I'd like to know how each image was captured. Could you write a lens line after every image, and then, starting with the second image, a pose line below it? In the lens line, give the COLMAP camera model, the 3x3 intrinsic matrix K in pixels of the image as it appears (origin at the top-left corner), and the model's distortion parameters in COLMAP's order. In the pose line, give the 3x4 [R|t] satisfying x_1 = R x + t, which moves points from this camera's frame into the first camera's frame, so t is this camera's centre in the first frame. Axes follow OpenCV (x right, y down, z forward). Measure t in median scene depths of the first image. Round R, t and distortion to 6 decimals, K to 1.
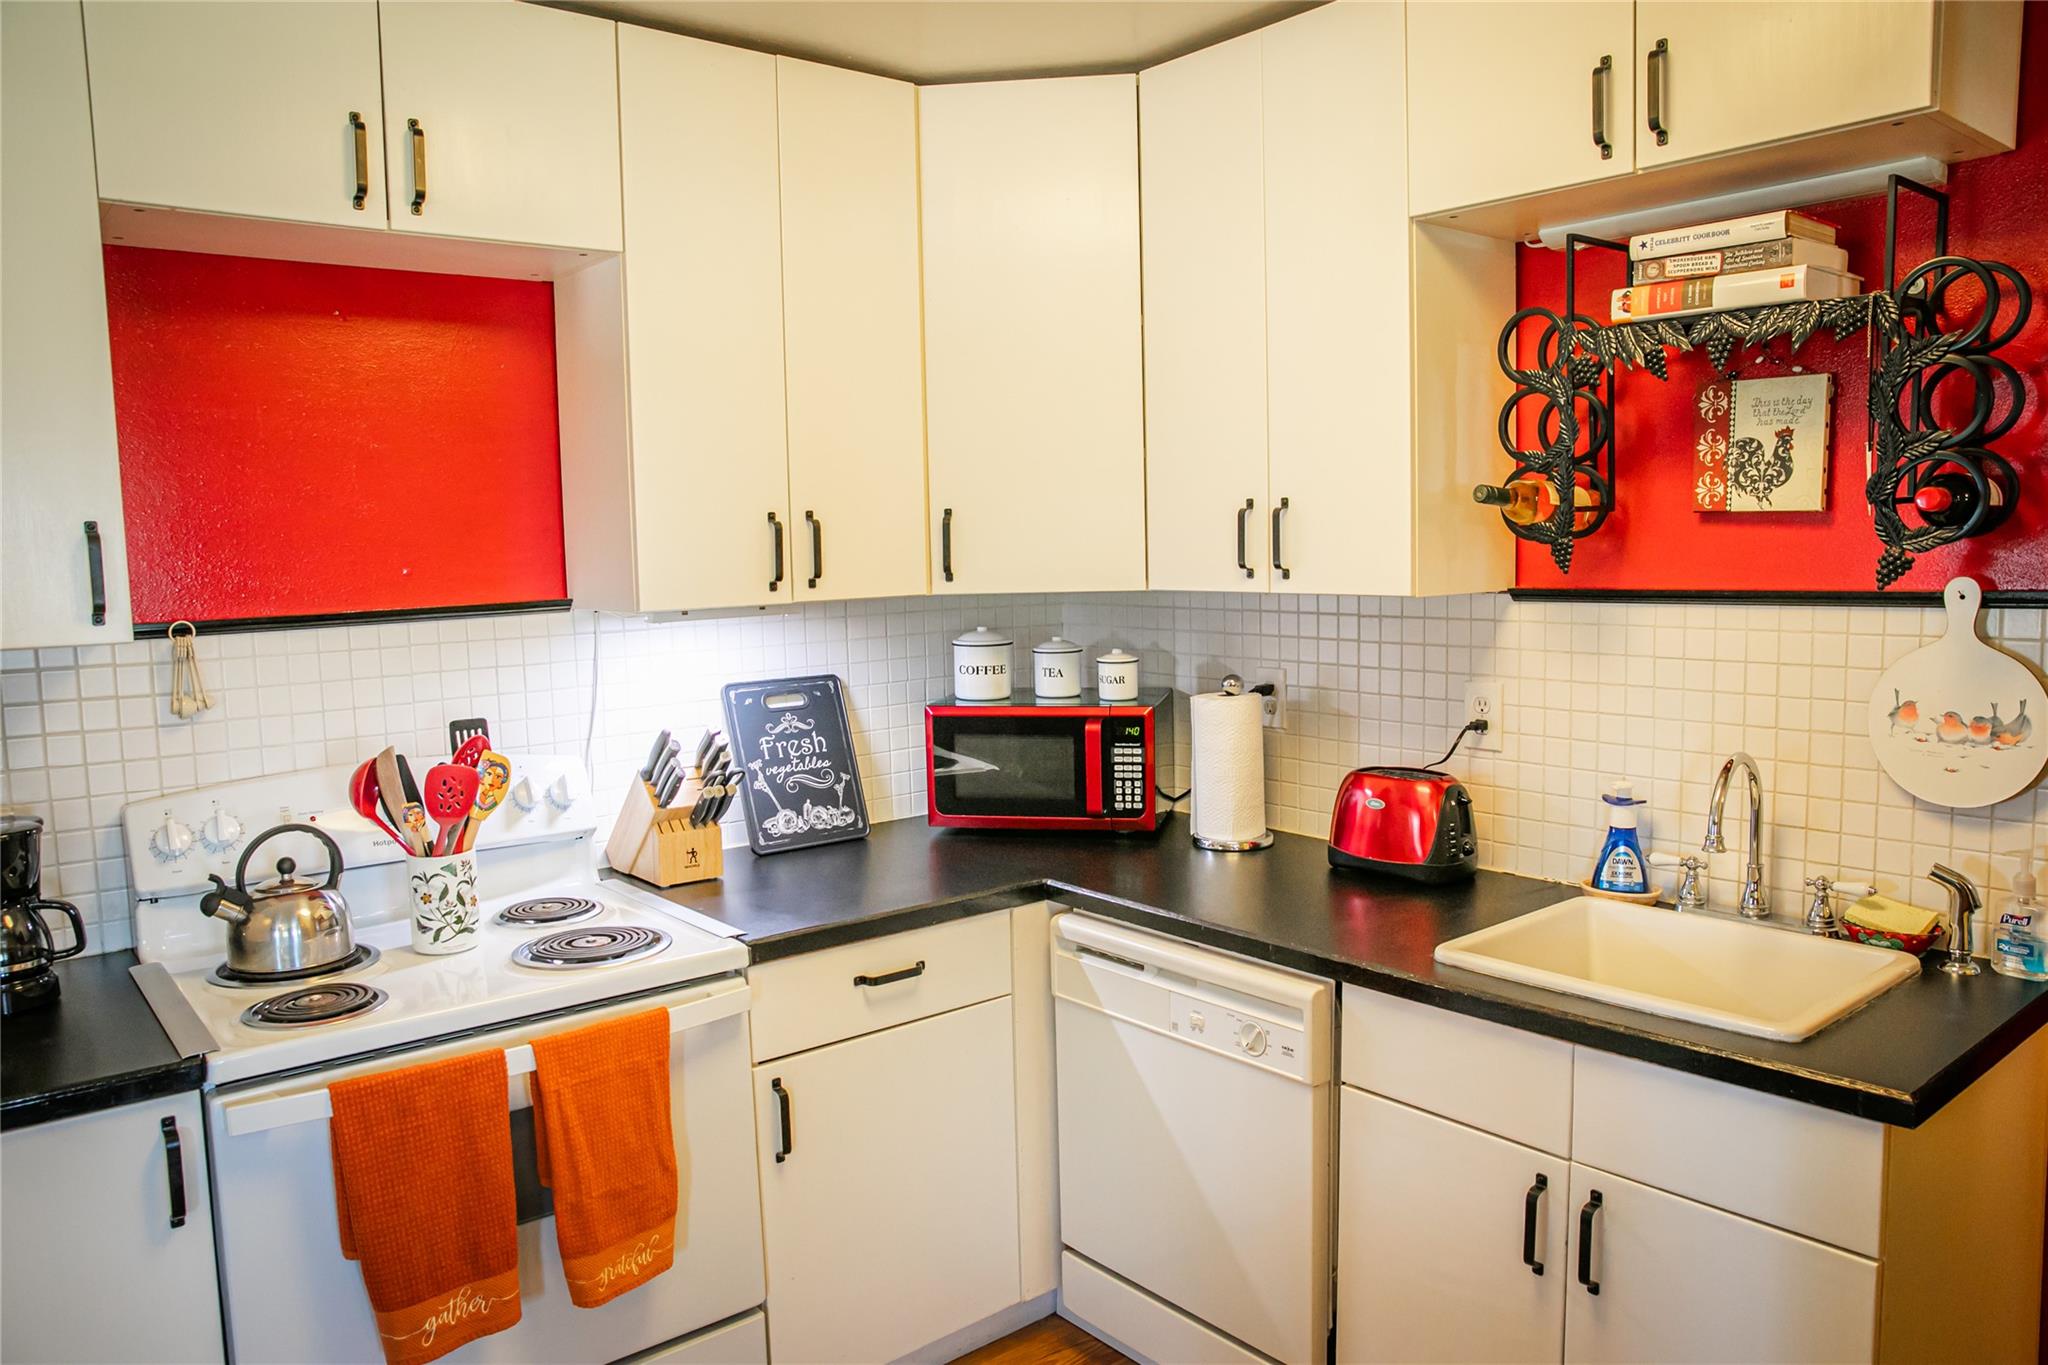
lens RADIAL K [[1449.4, 0, 1024.0], [0, 1449.4, 682.5], [0, 0, 1]] dist [-0.114597, 0.079713]
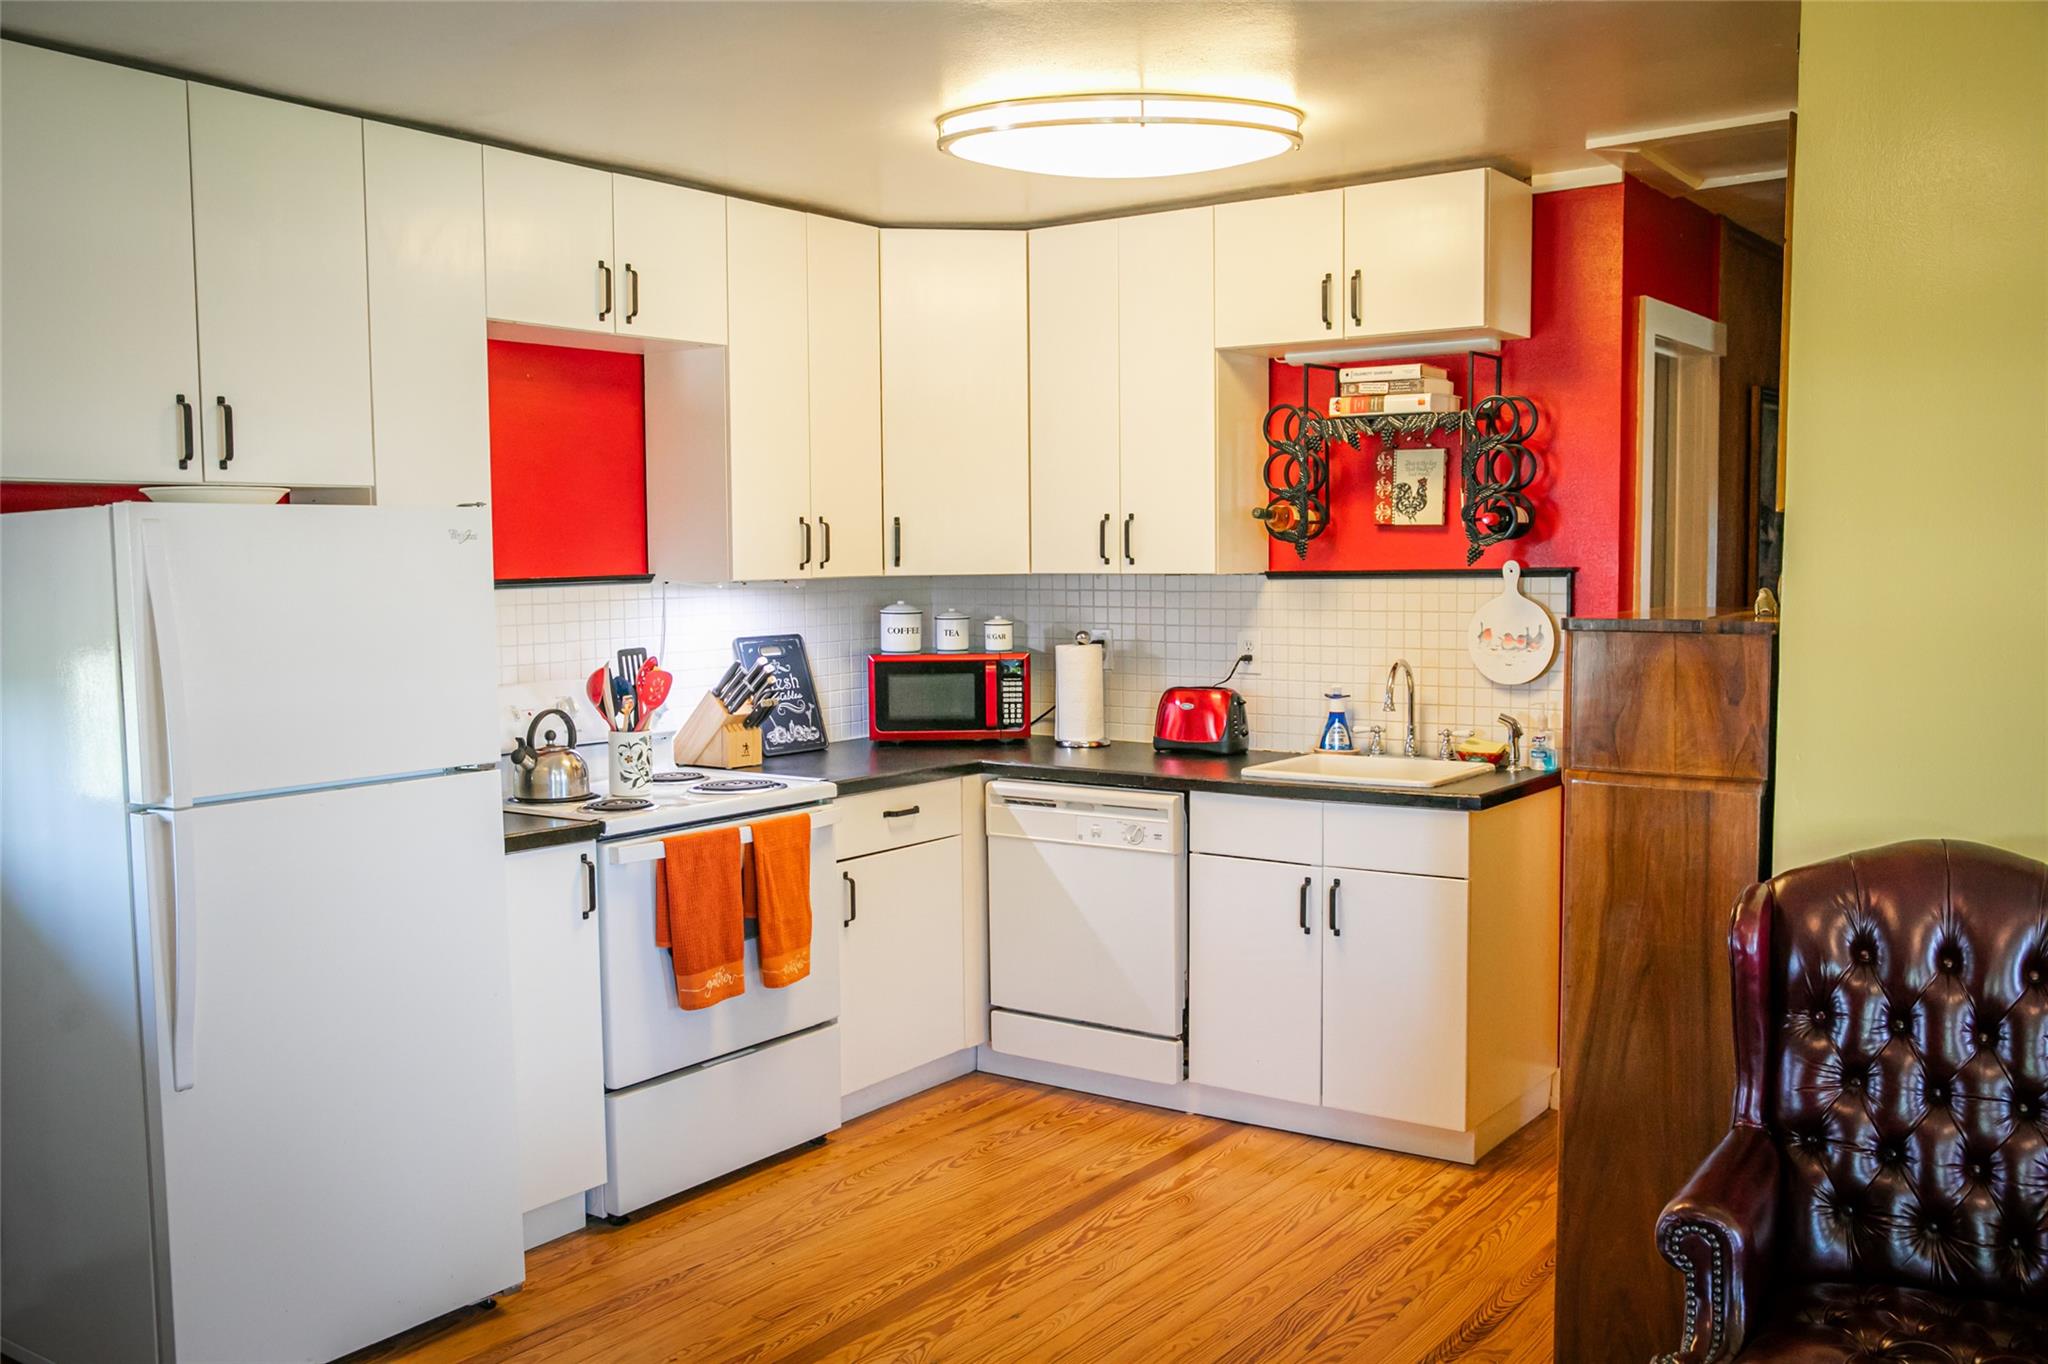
lens RADIAL K [[1751.9, 0, 1024.0], [0, 1751.9, 682.0], [0, 0, 1]] dist [-0.052054, -0.000637]
pose [[0.968669, -0.005446, 0.248296, -0.458486], [0.012563, 0.999554, -0.027090, 0.120219], [-0.248038, 0.029360, 0.968305, -0.926727]]
